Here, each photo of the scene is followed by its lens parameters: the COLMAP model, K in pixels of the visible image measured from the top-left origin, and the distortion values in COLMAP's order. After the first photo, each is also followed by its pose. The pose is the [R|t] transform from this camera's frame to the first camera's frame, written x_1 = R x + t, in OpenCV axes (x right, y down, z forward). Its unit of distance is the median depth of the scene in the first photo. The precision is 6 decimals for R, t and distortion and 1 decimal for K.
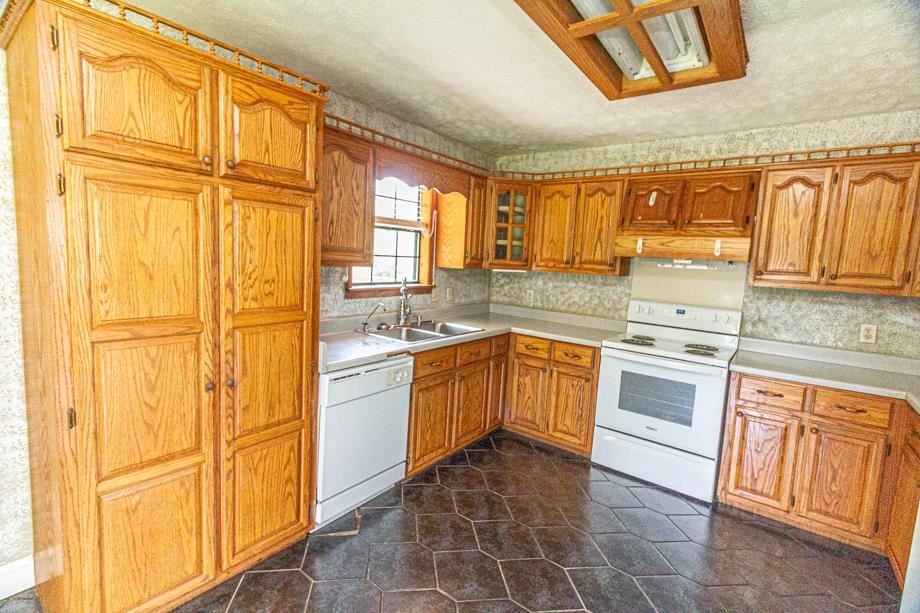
lens RADIAL K [[422.4, 0, 458.8], [0, 422.4, 303.5], [0, 0, 1]] dist [0.000238, 0.000018]
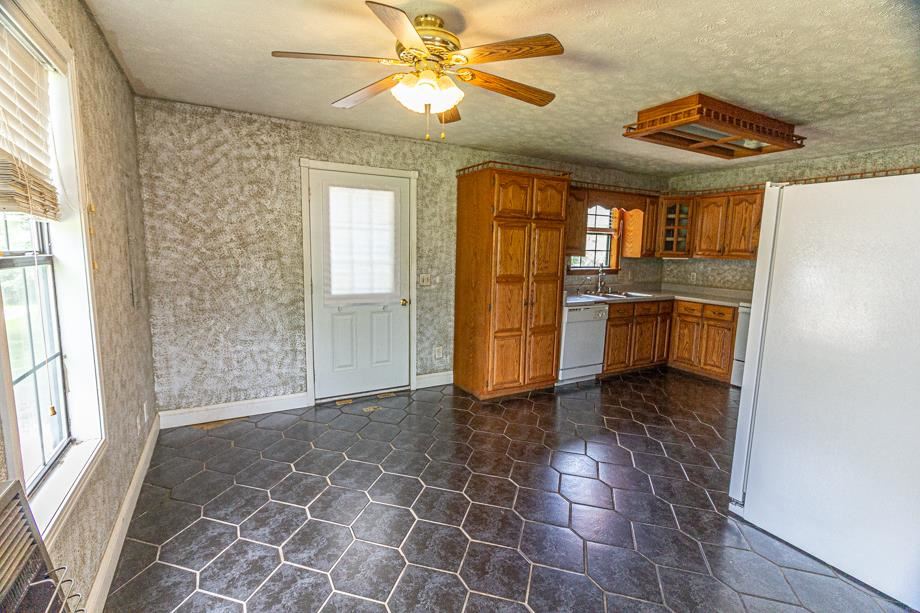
lens RADIAL K [[422.4, 0, 458.8], [0, 422.4, 303.5], [0, 0, 1]] dist [0.000238, 0.000018]
pose [[0.917674, 0.018836, -0.396888, 0.017976], [-0.017269, 0.999823, 0.007522, 0.091910], [0.396959, -0.000049, 0.917836, -0.728573]]
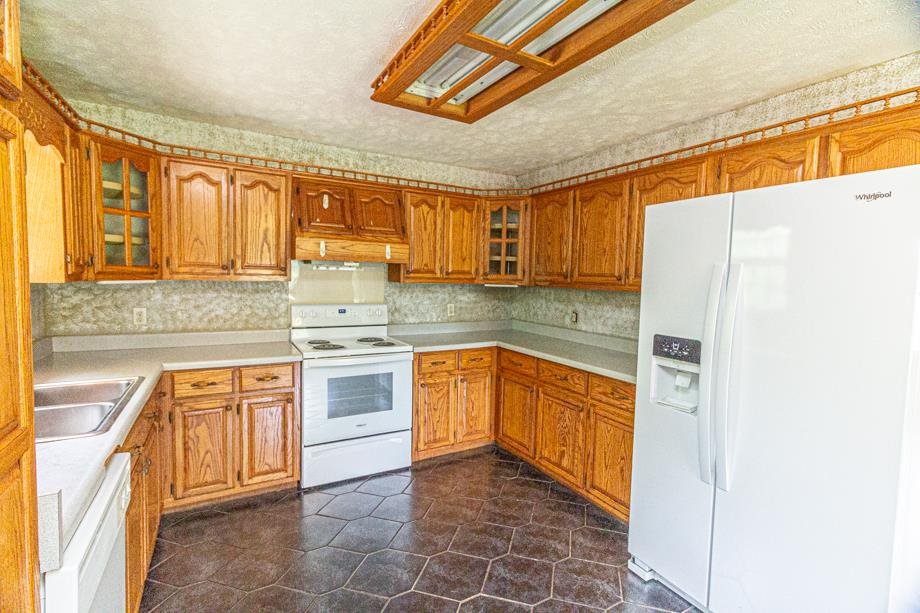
lens RADIAL K [[422.4, 0, 458.8], [0, 422.4, 303.5], [0, 0, 1]] dist [0.000238, 0.000018]
pose [[0.388802, -0.103897, 0.915444, -0.329577], [0.098703, 0.992600, 0.070734, -0.045667], [-0.916019, 0.062855, 0.396180, 0.308773]]
